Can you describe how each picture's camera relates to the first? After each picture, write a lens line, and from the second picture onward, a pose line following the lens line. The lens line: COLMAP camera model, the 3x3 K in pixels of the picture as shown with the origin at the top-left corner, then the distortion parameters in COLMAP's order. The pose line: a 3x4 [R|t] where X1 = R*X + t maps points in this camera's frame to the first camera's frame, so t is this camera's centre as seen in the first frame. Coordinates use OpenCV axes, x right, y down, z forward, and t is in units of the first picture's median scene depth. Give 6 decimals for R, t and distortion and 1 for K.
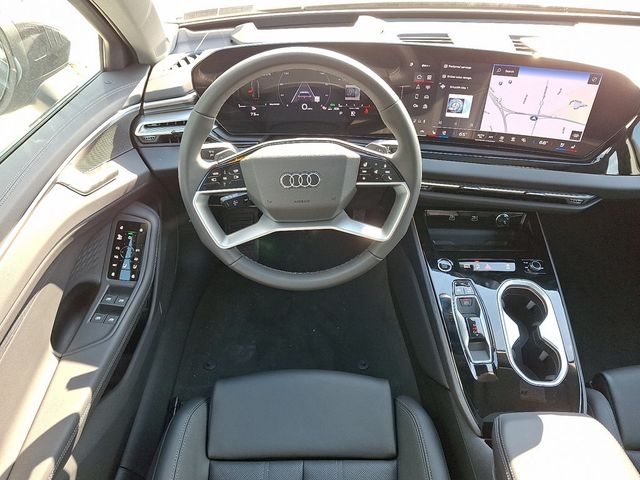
lens RADIAL K [[485.3, 0, 320.0], [0, 485.3, 240.0], [0, 0, 1]] dist [0.002053, -0.002158]
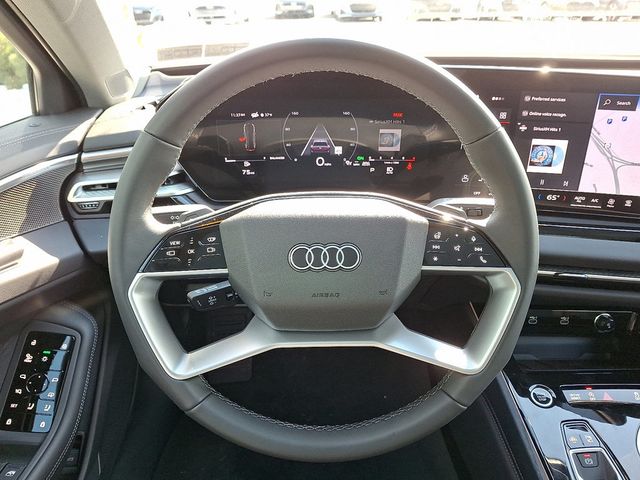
lens RADIAL K [[485.3, 0, 320.0], [0, 485.3, 240.0], [0, 0, 1]] dist [0.002053, -0.002158]
pose [[0.999788, -0.008116, 0.018950, -0.047975], [0.011738, 0.979785, -0.199710, -0.026411], [-0.016946, 0.199890, 0.979672, 0.354962]]
